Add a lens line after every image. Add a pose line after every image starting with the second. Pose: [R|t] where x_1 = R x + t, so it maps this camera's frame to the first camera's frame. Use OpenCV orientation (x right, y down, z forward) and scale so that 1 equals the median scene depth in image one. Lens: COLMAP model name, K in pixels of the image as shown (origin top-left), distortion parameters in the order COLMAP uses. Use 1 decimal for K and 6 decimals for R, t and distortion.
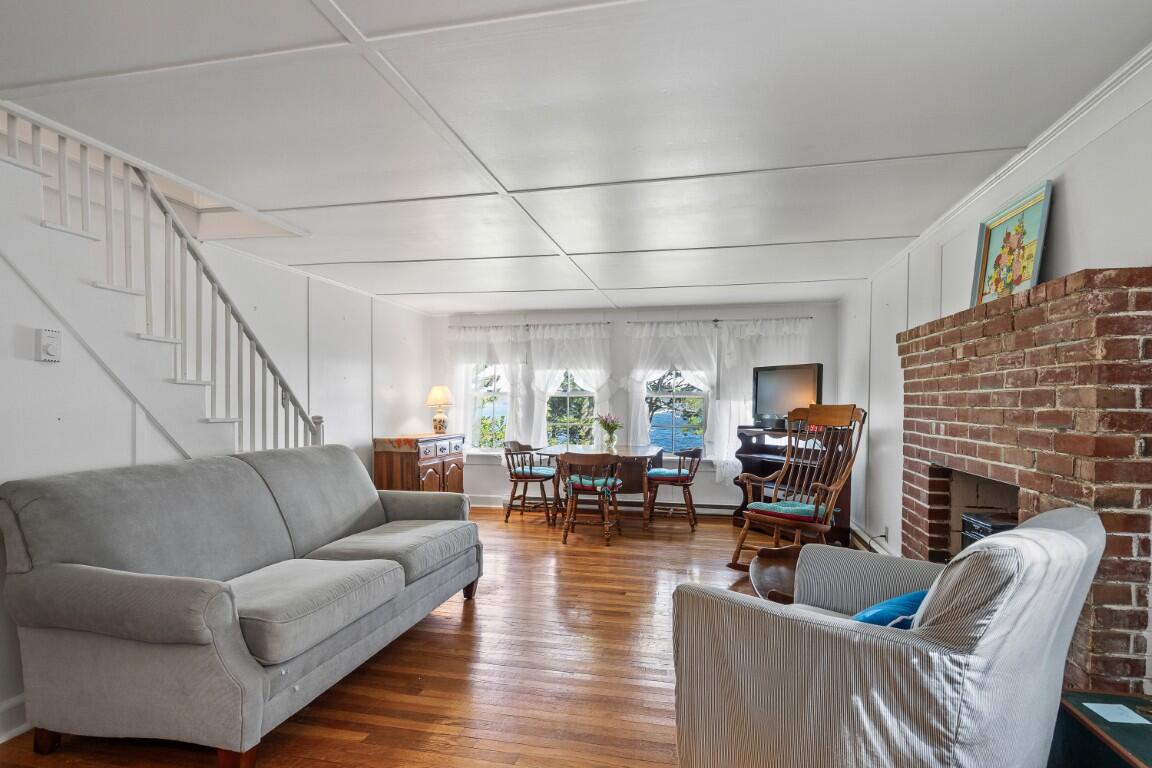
lens RADIAL K [[600.8, 0, 576.0], [0, 600.8, 384.0], [0, 0, 1]] dist [-0.000890, -0.000019]
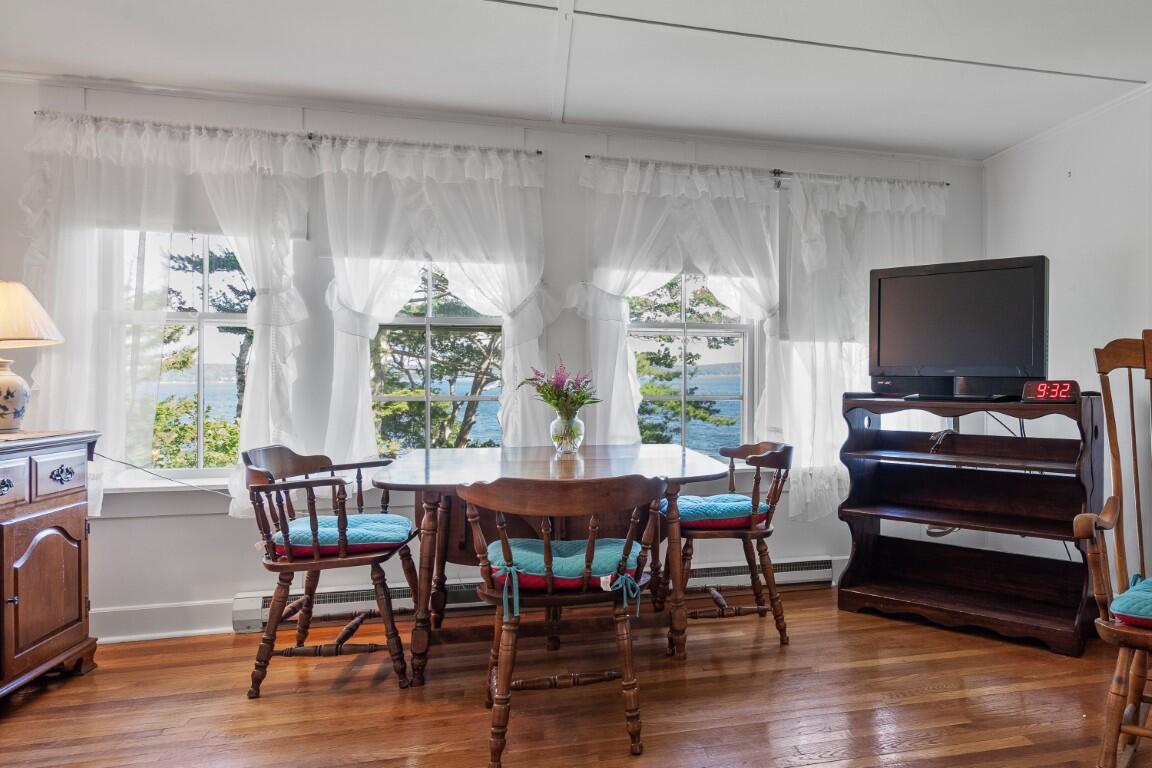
lens RADIAL K [[555.8, 0, 576.0], [0, 555.8, 384.0], [0, 0, 1]] dist [0.003704, 0.000970]
pose [[0.878285, 0.004820, 0.478114, -0.107652], [-0.010991, 0.999888, 0.010111, 0.054872], [-0.478011, -0.014135, 0.878240, 0.652298]]
